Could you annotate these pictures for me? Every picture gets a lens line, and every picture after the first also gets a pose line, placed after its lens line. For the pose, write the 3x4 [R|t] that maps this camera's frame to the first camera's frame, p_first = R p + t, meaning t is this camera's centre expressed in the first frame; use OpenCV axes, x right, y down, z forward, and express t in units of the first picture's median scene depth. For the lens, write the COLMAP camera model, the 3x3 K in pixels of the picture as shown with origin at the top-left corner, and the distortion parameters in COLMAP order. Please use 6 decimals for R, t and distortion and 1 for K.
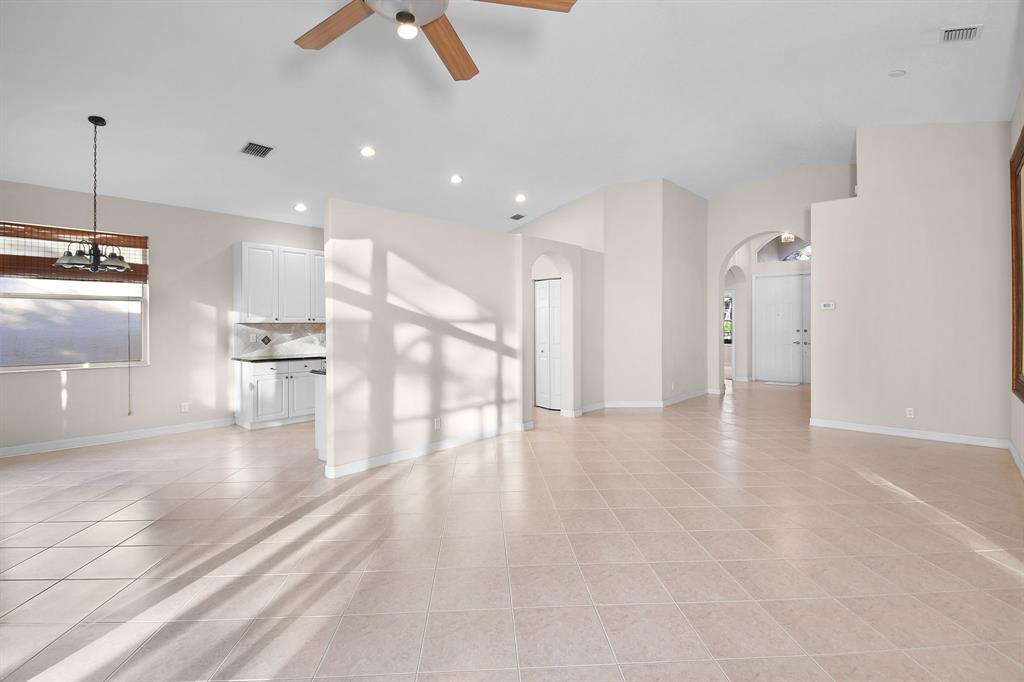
lens RADIAL K [[471.4, 0, 512.0], [0, 471.4, 341.0], [0, 0, 1]] dist [0.001125, 0.000204]
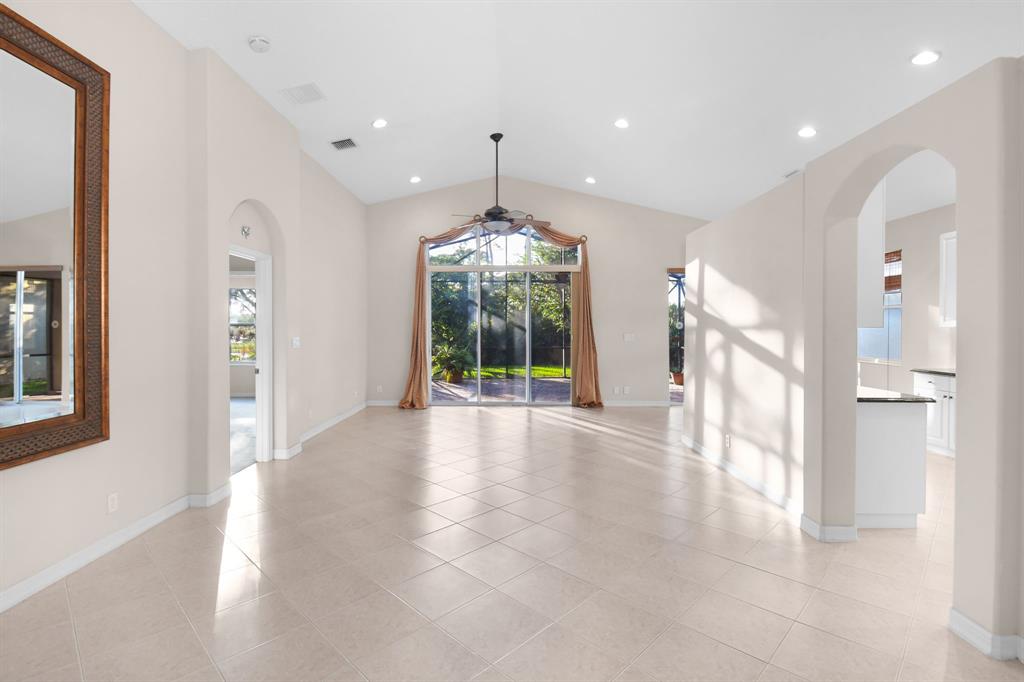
lens RADIAL K [[471.4, 0, 512.0], [0, 471.4, 341.0], [0, 0, 1]] dist [0.001125, 0.000204]
pose [[-0.738848, 0.021635, -0.673525, 0.674049], [-0.017121, 0.998559, 0.050858, -0.049792], [0.673655, 0.049108, -0.737413, 1.261072]]
